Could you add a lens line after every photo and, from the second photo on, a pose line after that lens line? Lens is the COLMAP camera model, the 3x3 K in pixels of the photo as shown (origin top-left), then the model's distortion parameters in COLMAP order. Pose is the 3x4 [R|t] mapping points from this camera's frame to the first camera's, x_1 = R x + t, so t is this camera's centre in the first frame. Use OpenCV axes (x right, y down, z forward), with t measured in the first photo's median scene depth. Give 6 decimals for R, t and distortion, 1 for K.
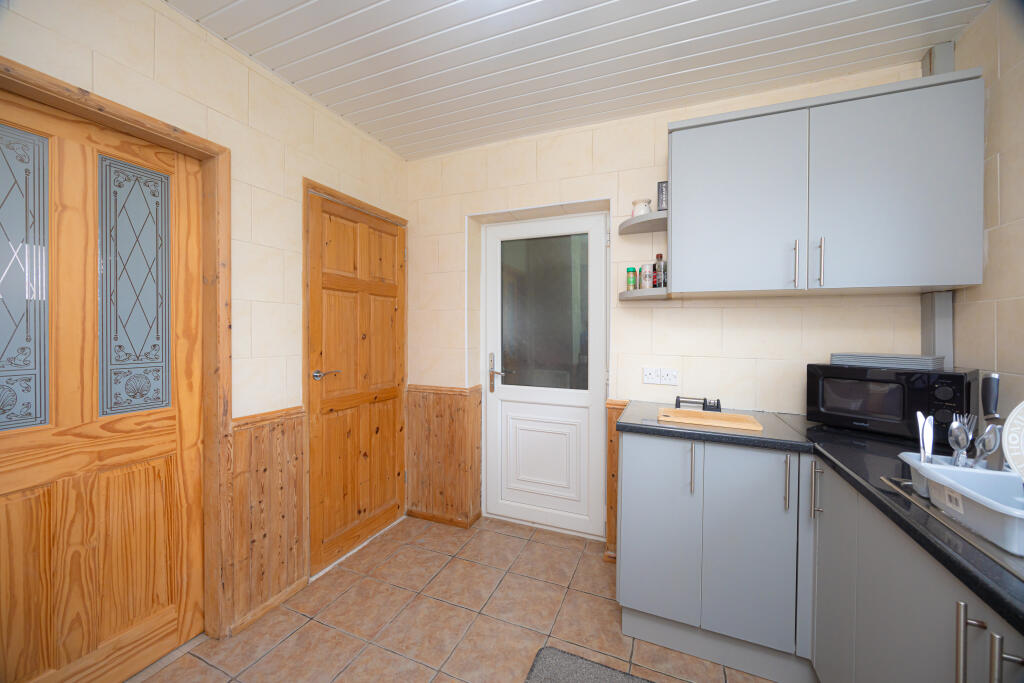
lens RADIAL K [[386.0, 0, 512.1], [0, 386.0, 335.2], [0, 0, 1]] dist [-0.011212, 0.000087]
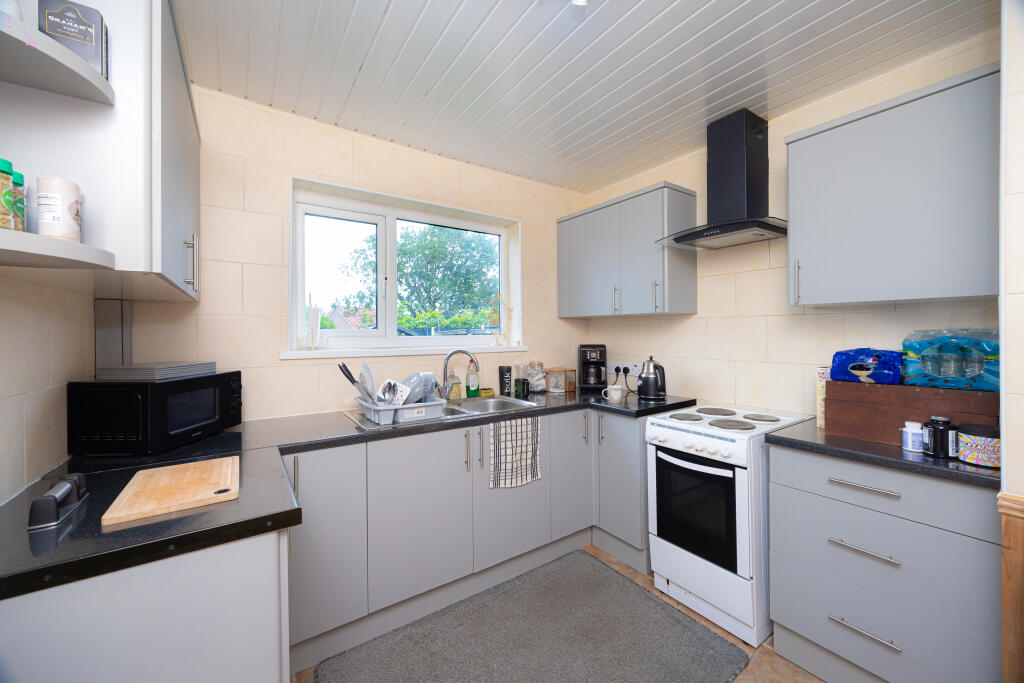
lens RADIAL K [[386.0, 0, 512.1], [0, 386.0, 334.3], [0, 0, 1]] dist [-0.011212, 0.000087]
pose [[-0.845202, -0.006586, 0.534406, -0.209013], [-0.000629, 0.999936, 0.011328, -0.023128], [-0.534446, 0.009238, -0.845152, 0.898903]]
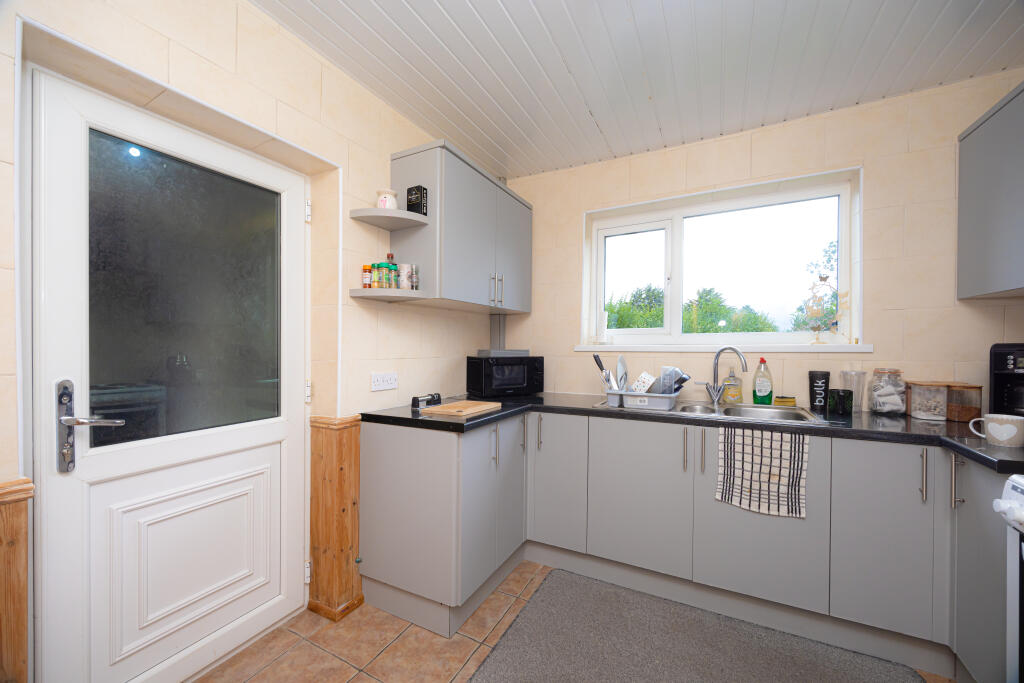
lens RADIAL K [[386.0, 0, 511.8], [0, 386.0, 345.5], [0, 0, 1]] dist [-0.011212, 0.000087]
pose [[0.083064, -0.011595, 0.996477, -0.493335], [0.011042, 0.999882, 0.010715, 0.011137], [-0.996483, 0.010113, 0.083183, 0.549118]]
